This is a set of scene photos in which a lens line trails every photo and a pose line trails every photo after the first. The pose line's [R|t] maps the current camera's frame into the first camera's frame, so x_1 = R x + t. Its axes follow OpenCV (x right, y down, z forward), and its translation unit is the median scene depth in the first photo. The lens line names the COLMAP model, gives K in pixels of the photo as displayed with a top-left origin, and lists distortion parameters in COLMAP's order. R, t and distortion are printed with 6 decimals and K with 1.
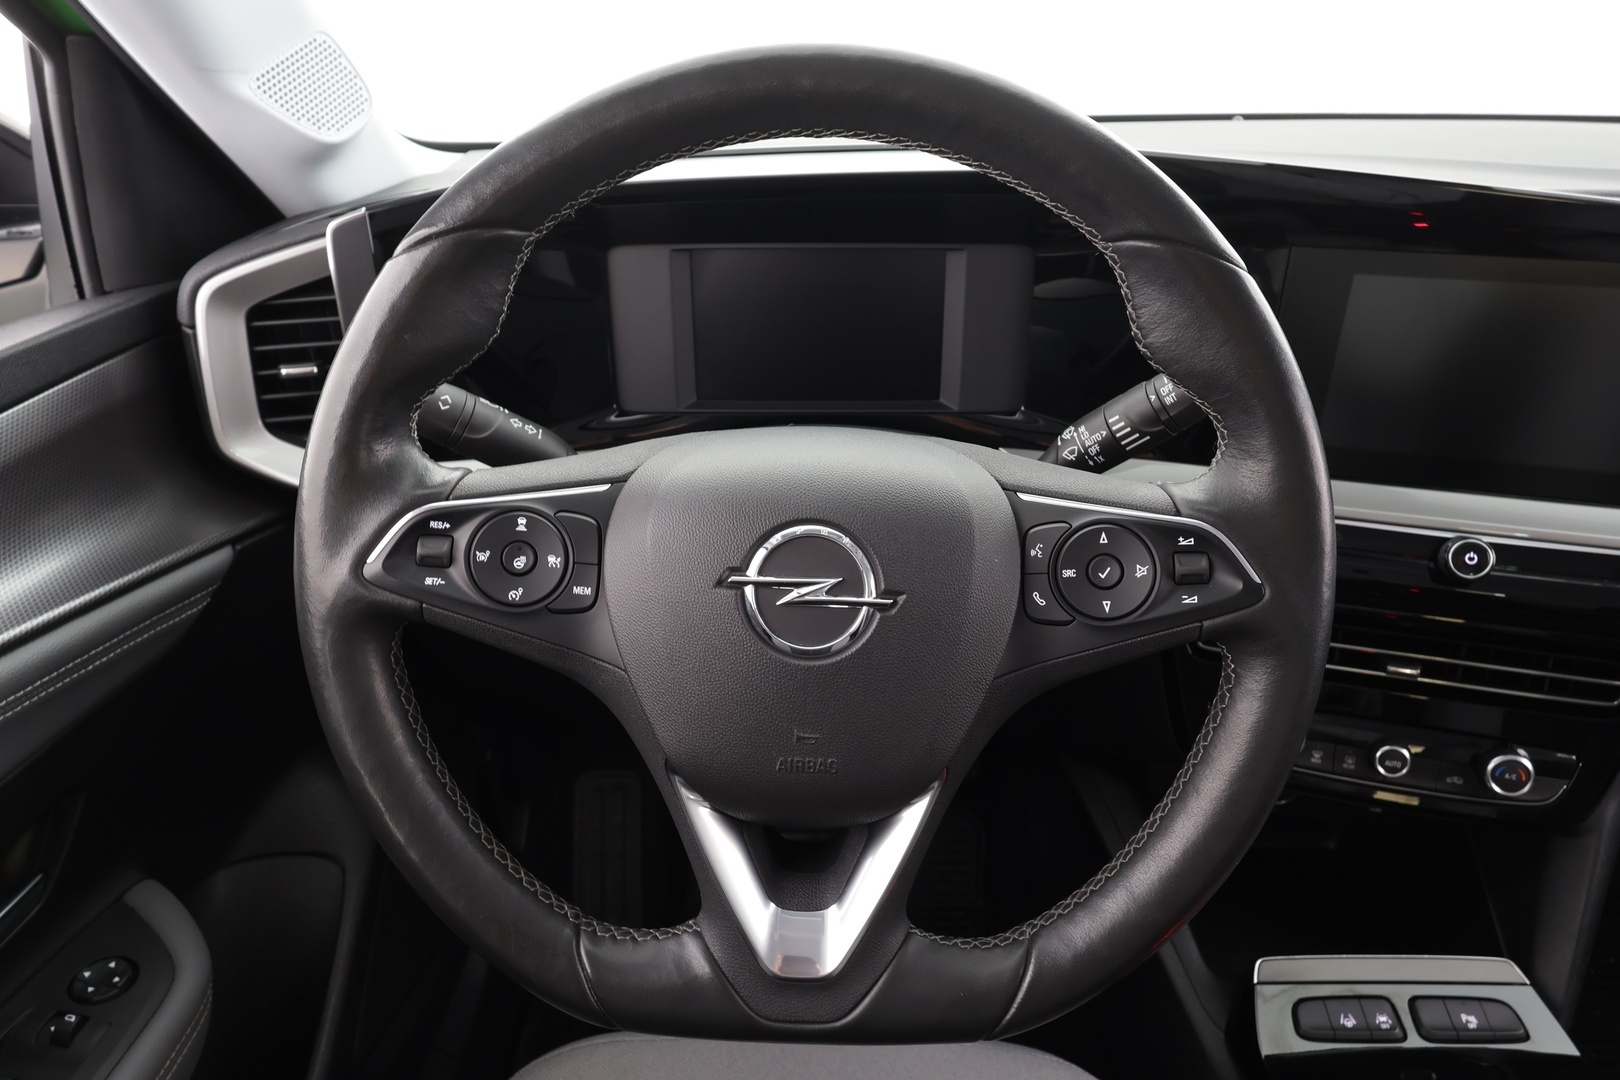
lens RADIAL K [[1023.5, 0, 846.6], [0, 1023.5, 541.1], [0, 0, 1]] dist [-0.017520, 0.001168]
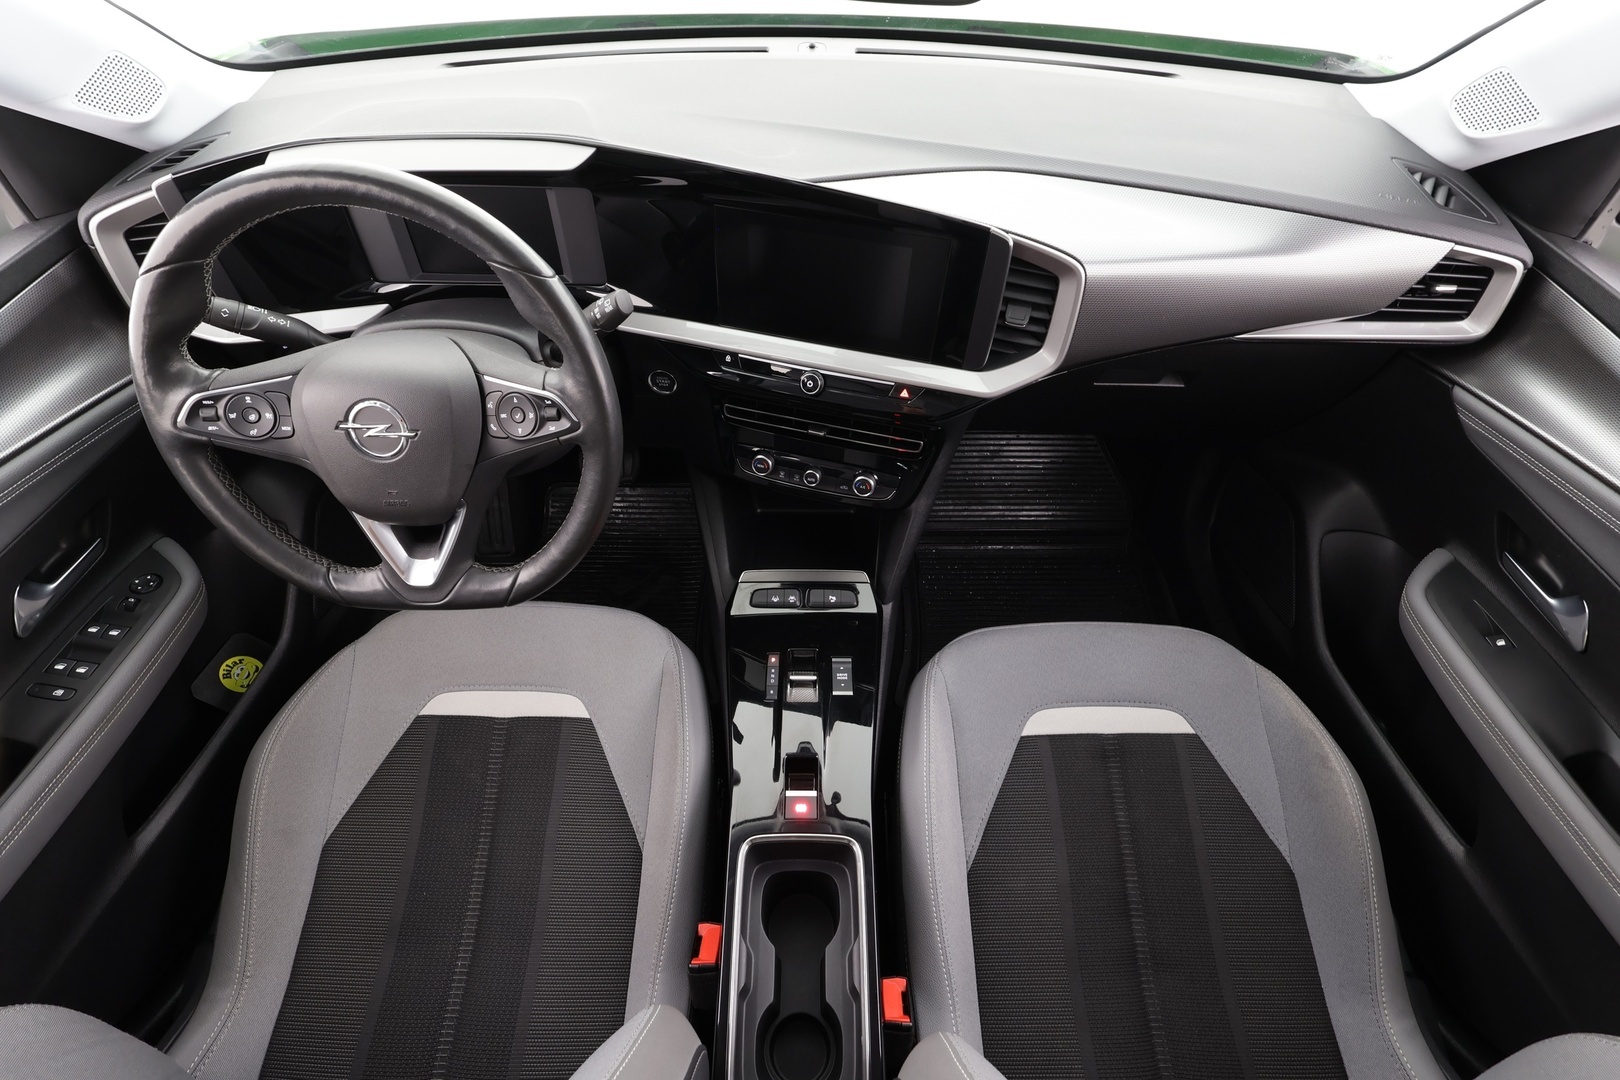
lens RADIAL K [[770.6, 0, 772.1], [0, 770.6, 546.5], [0, 0, 1]] dist [-0.002379, -0.001026]
pose [[0.999667, -0.025753, 0.001491, 0.778660], [0.023523, 0.933773, 0.357092, -0.281129], [-0.010589, -0.356938, 0.934068, -0.642563]]
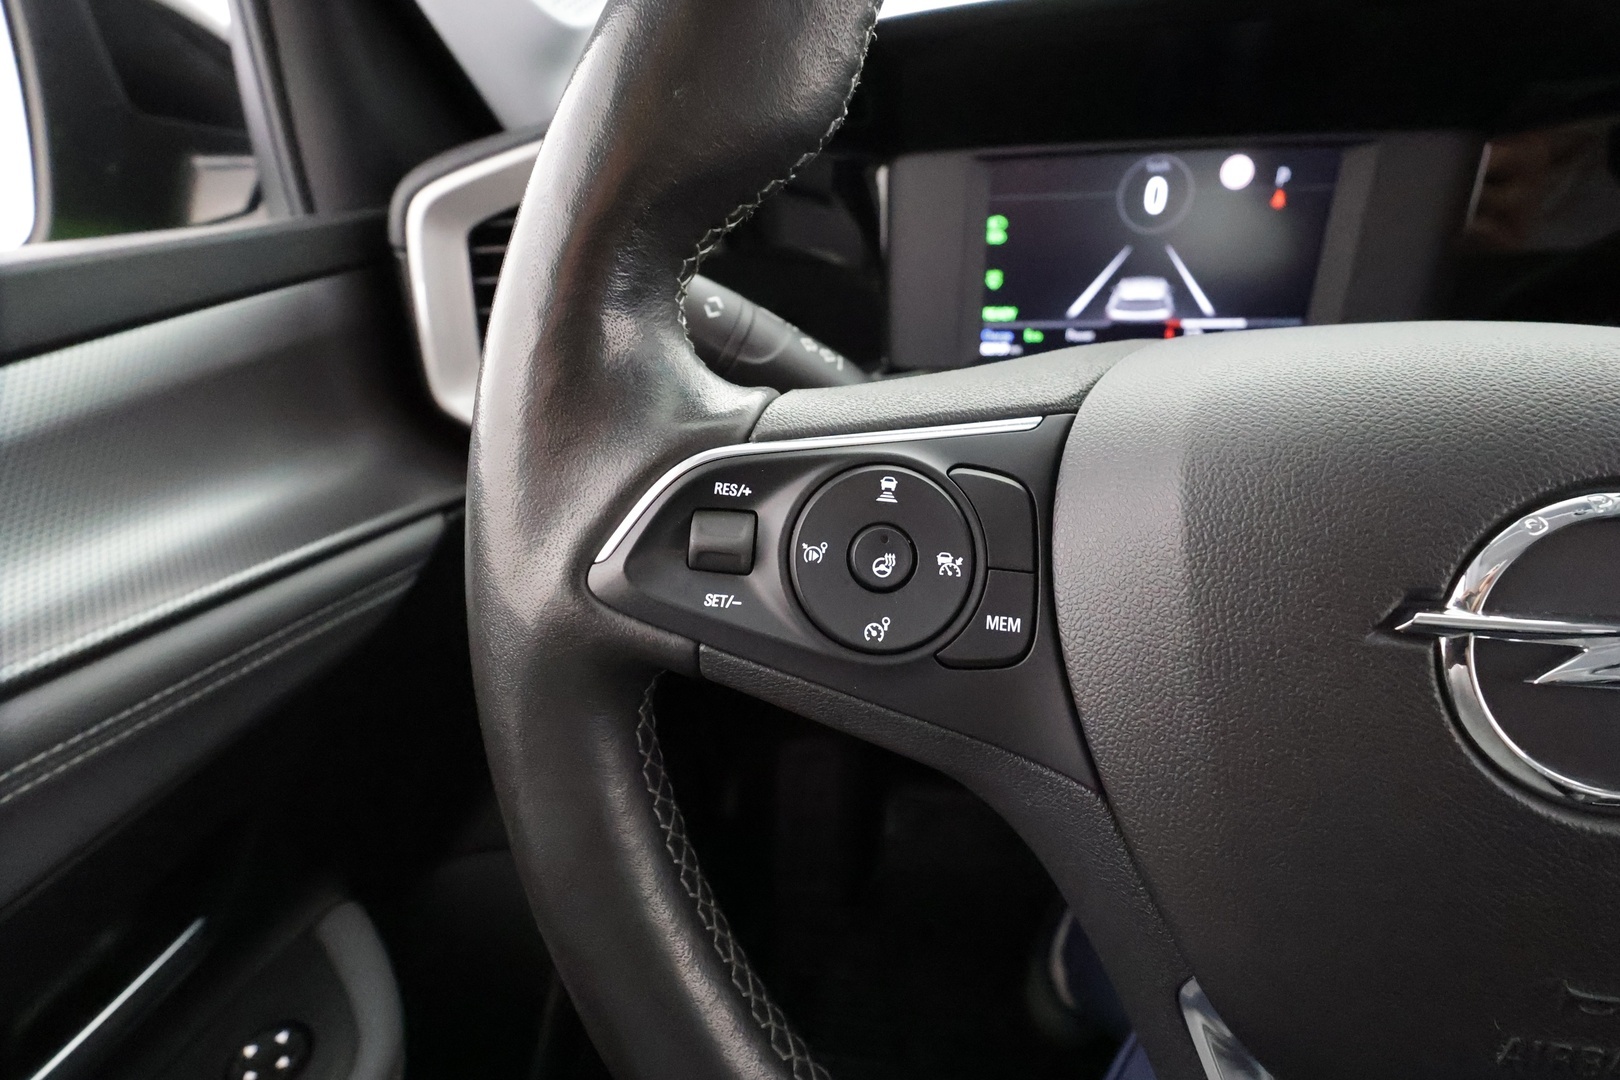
lens RADIAL K [[746.9, 0, 841.5], [0, 746.9, 501.4], [0, 0, 1]] dist [-0.000361, -0.010849]
pose [[0.991116, 0.014033, -0.132257, -0.291741], [-0.015475, 0.999831, -0.009882, -0.006923], [0.132096, 0.011840, 0.991166, 0.628959]]
